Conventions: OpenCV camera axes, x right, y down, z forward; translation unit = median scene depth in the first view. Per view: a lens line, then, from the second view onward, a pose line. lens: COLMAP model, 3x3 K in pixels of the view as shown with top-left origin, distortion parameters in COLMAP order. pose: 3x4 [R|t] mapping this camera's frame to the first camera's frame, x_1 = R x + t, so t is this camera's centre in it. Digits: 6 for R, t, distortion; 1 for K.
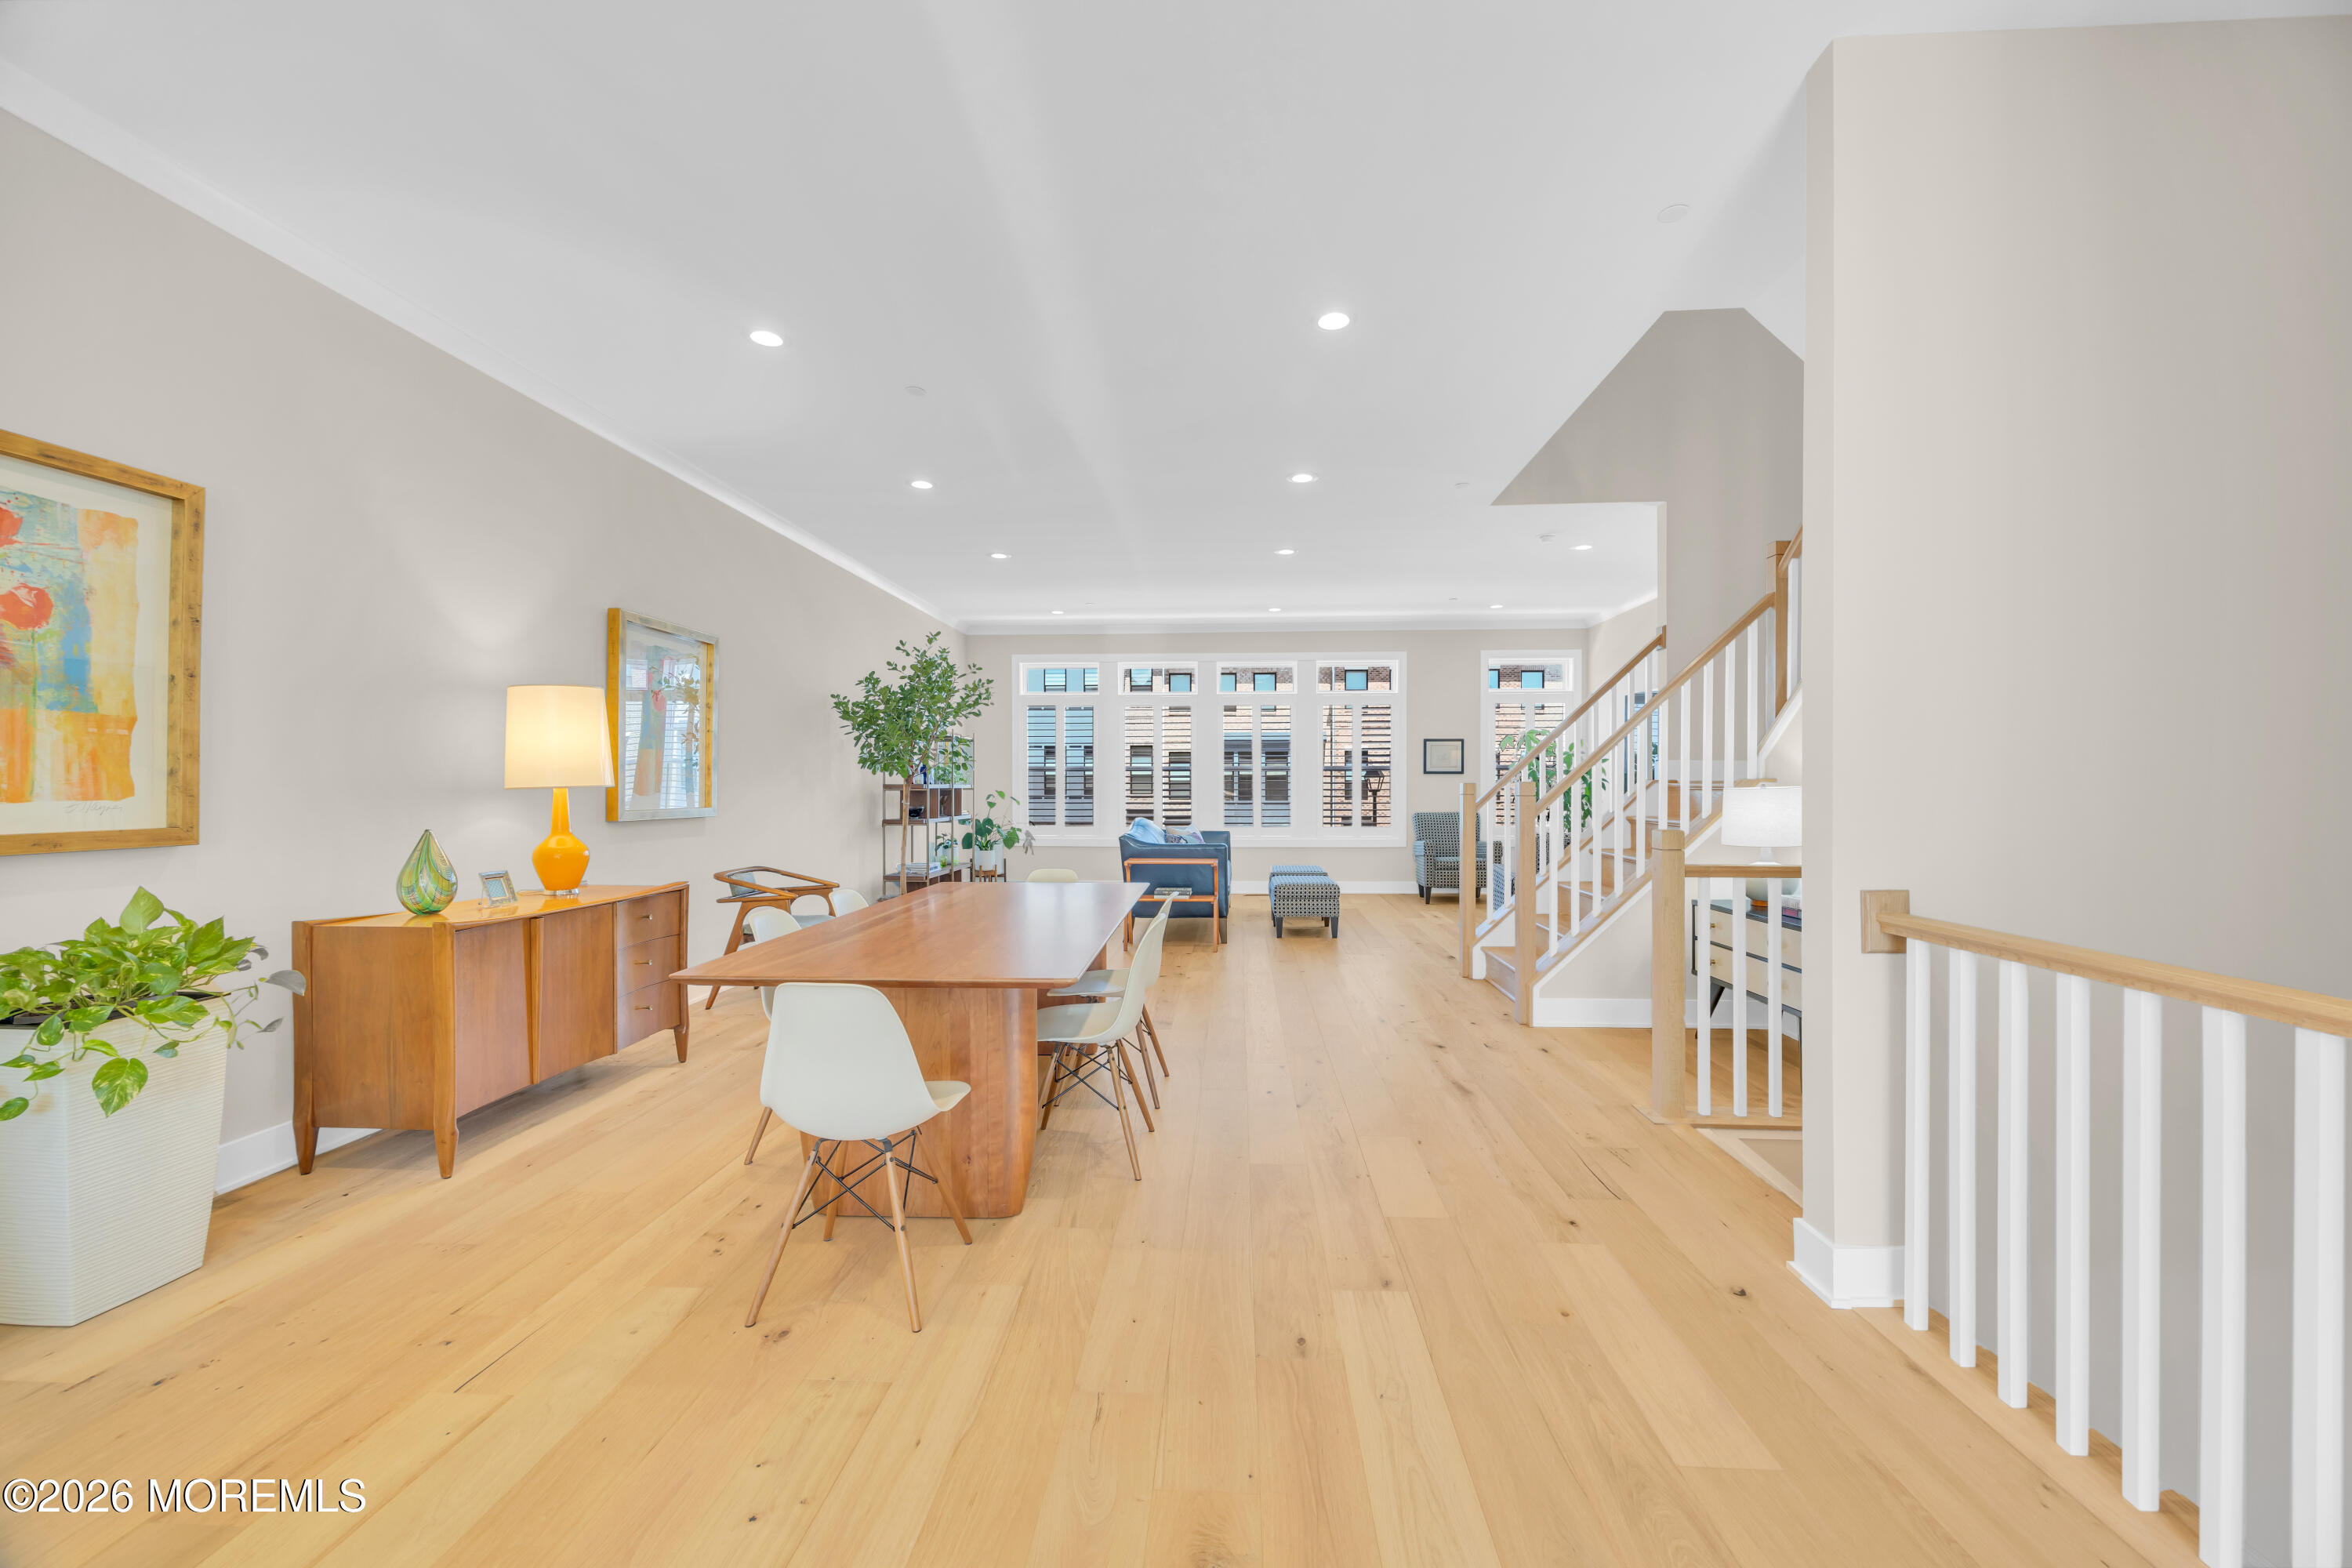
lens RADIAL K [[906.7, 0, 1178.5], [0, 906.7, 798.2], [0, 0, 1]] dist [-0.000782, -0.000041]
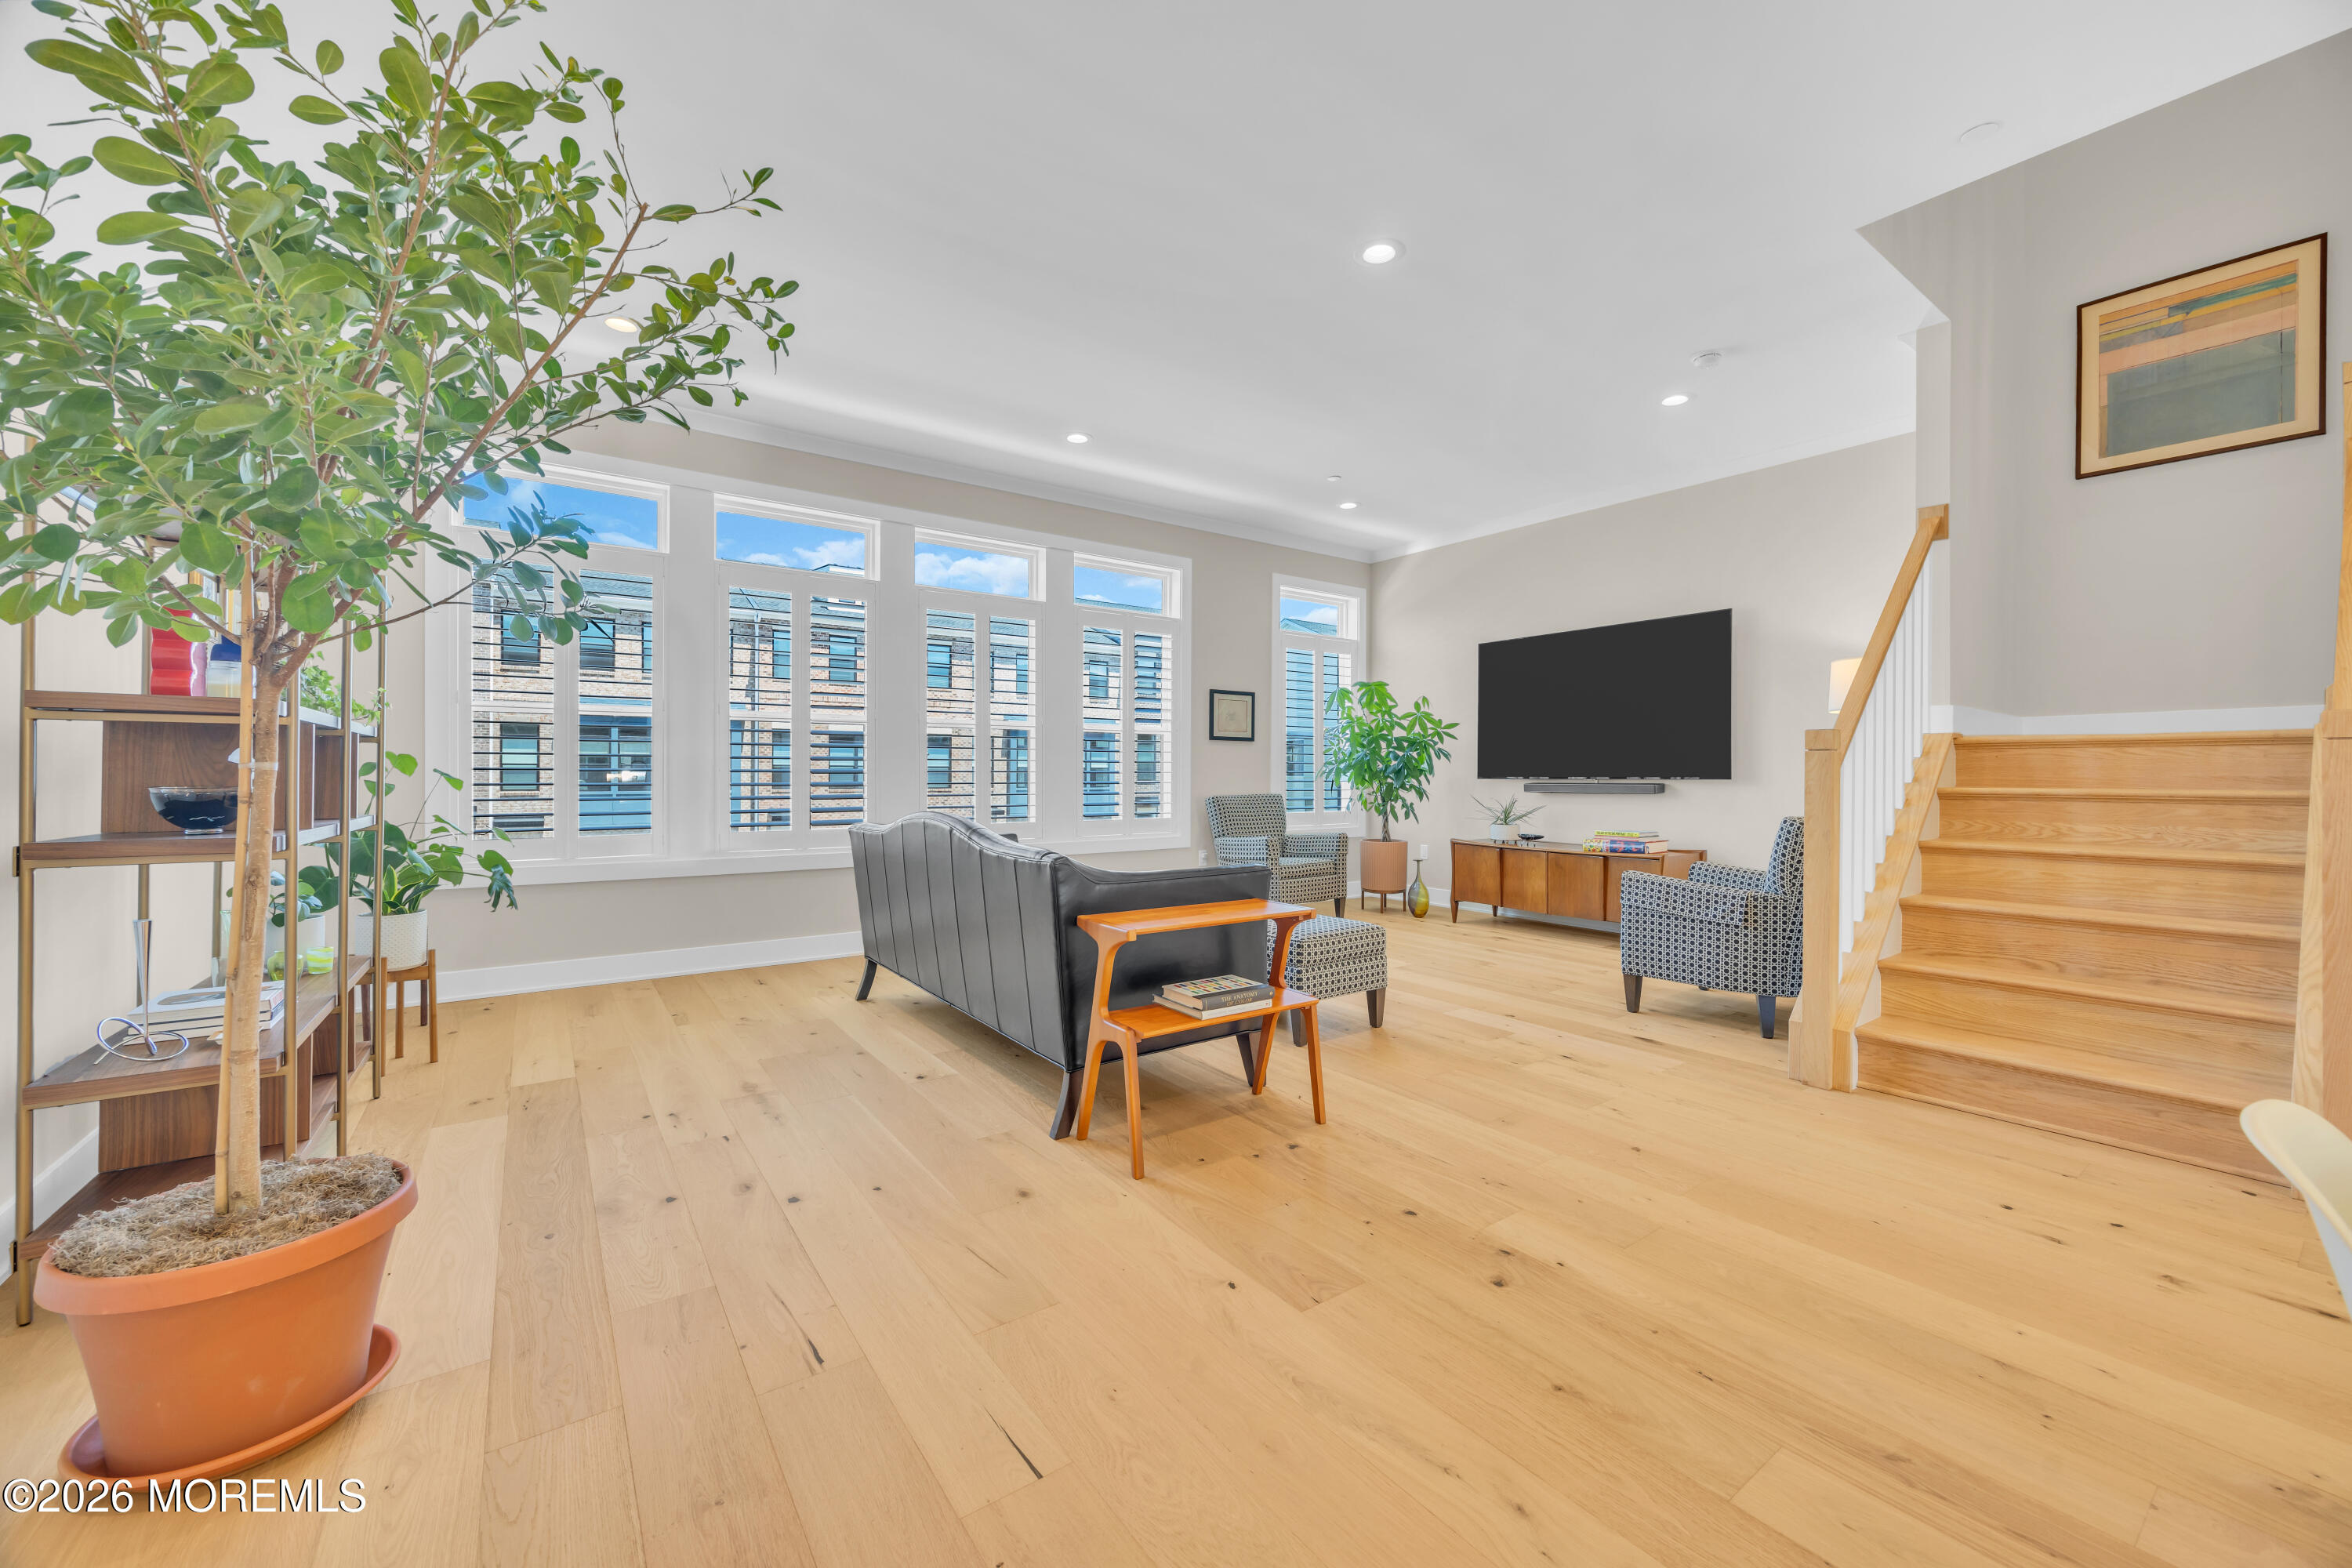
lens RADIAL K [[906.7, 0, 1170.0], [0, 906.7, 778.0], [0, 0, 1]] dist [-0.000782, -0.000041]
pose [[0.776652, 0.004944, 0.629910, -0.256410], [-0.000107, 0.999970, -0.007716, 0.009432], [-0.629930, 0.005925, 0.776630, 0.673996]]
